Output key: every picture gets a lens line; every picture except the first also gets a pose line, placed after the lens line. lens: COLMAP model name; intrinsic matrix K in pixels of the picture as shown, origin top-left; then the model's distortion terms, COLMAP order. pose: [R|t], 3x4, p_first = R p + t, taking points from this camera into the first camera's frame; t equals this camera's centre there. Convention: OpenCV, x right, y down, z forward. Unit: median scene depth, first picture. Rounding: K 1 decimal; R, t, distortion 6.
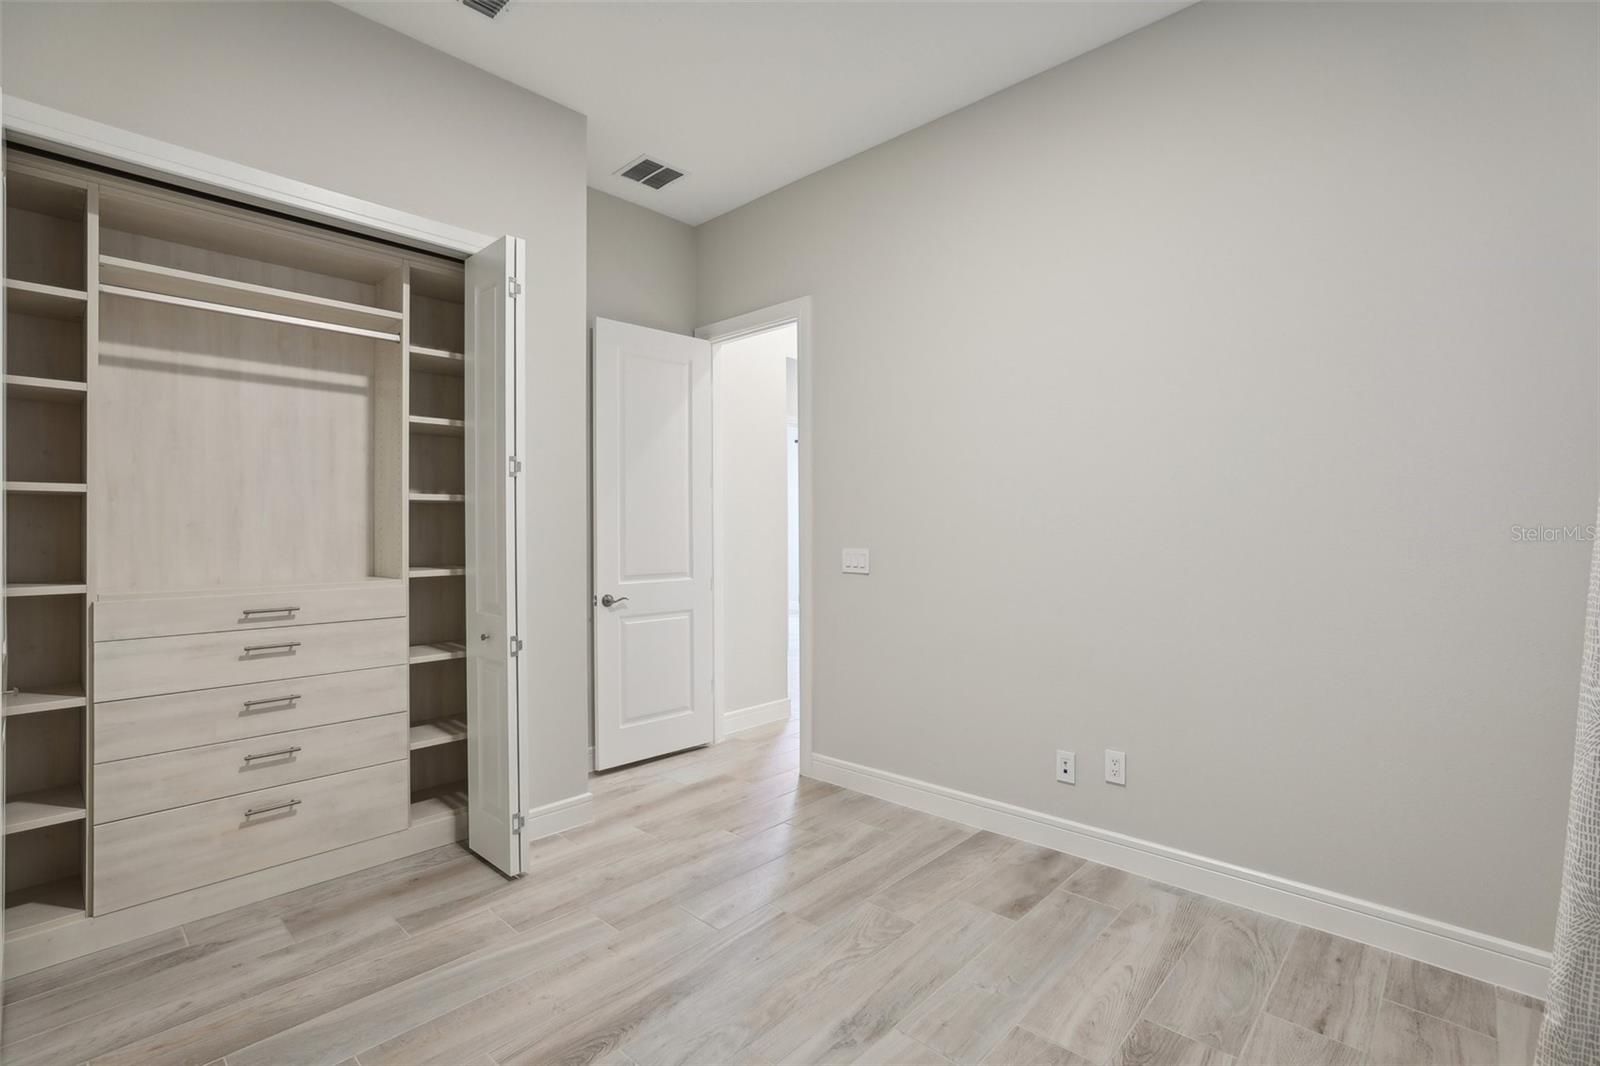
lens RADIAL K [[732.5, 0, 804.3], [0, 732.5, 527.0], [0, 0, 1]] dist [-0.018145, 0.004747]
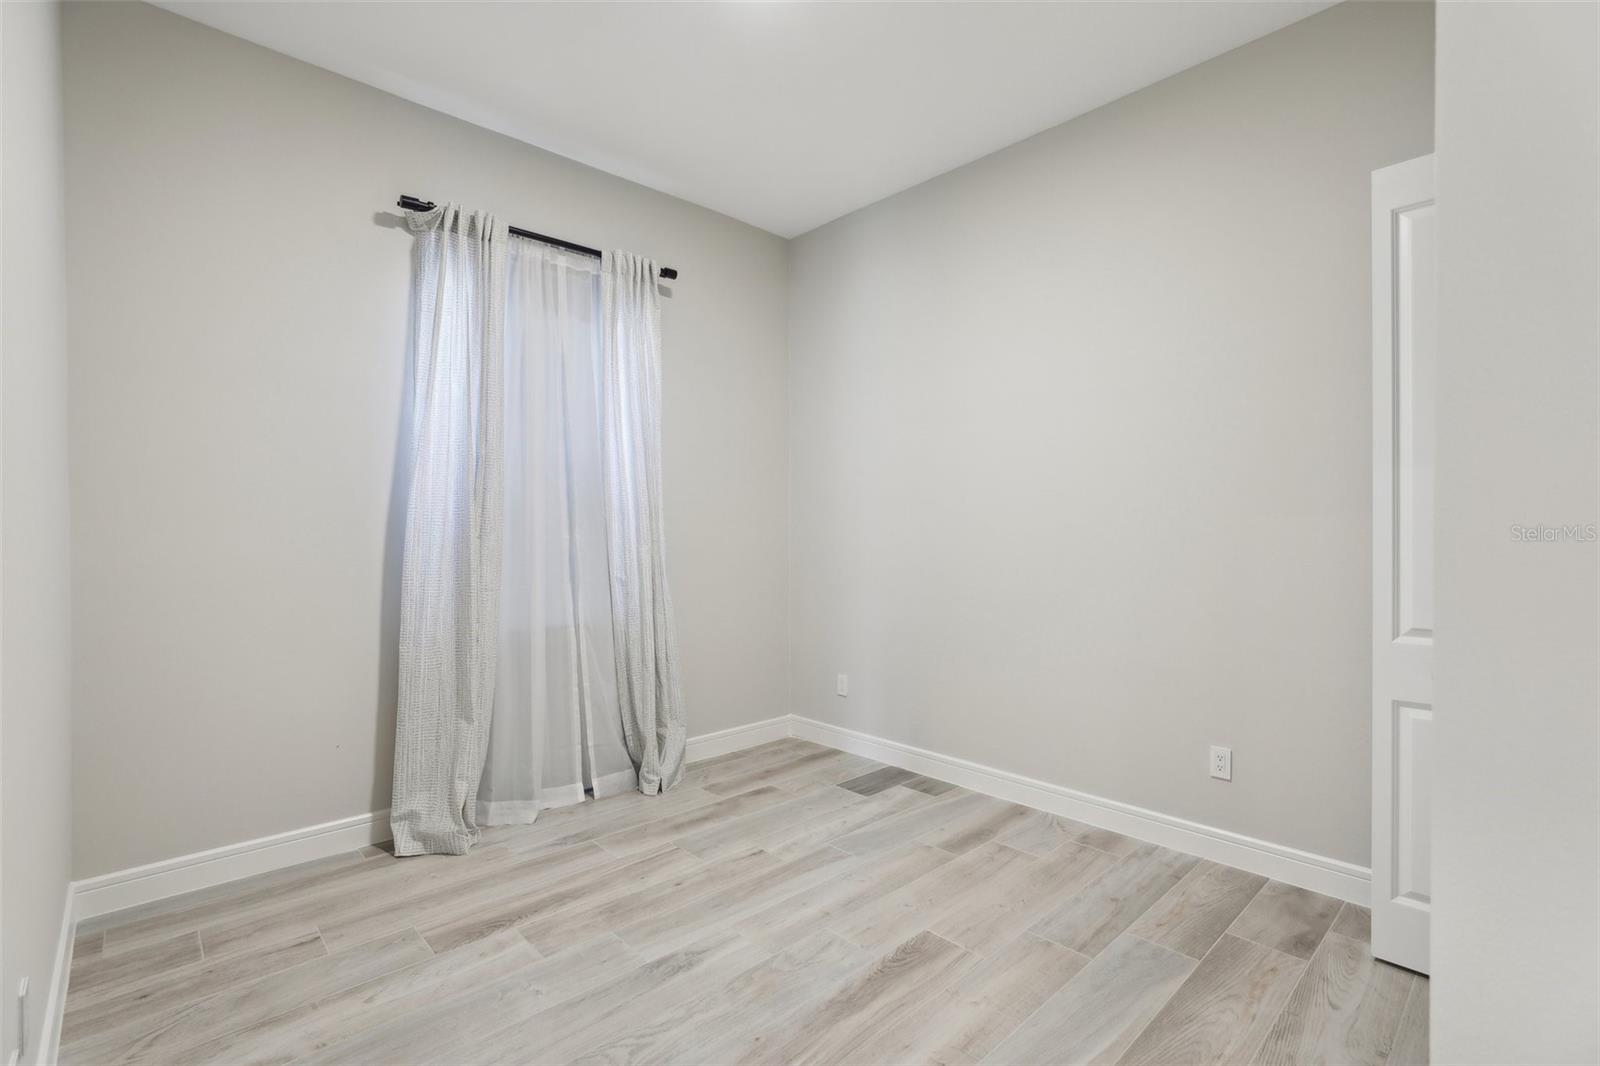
lens RADIAL K [[732.5, 0, 800.1], [0, 732.5, 532.2], [0, 0, 1]] dist [-0.018145, 0.004747]
pose [[-0.997453, 0.006836, 0.070995, -0.195010], [0.006889, 0.999976, 0.000503, 0.001888], [-0.070990, 0.000991, -0.997477, 2.019330]]
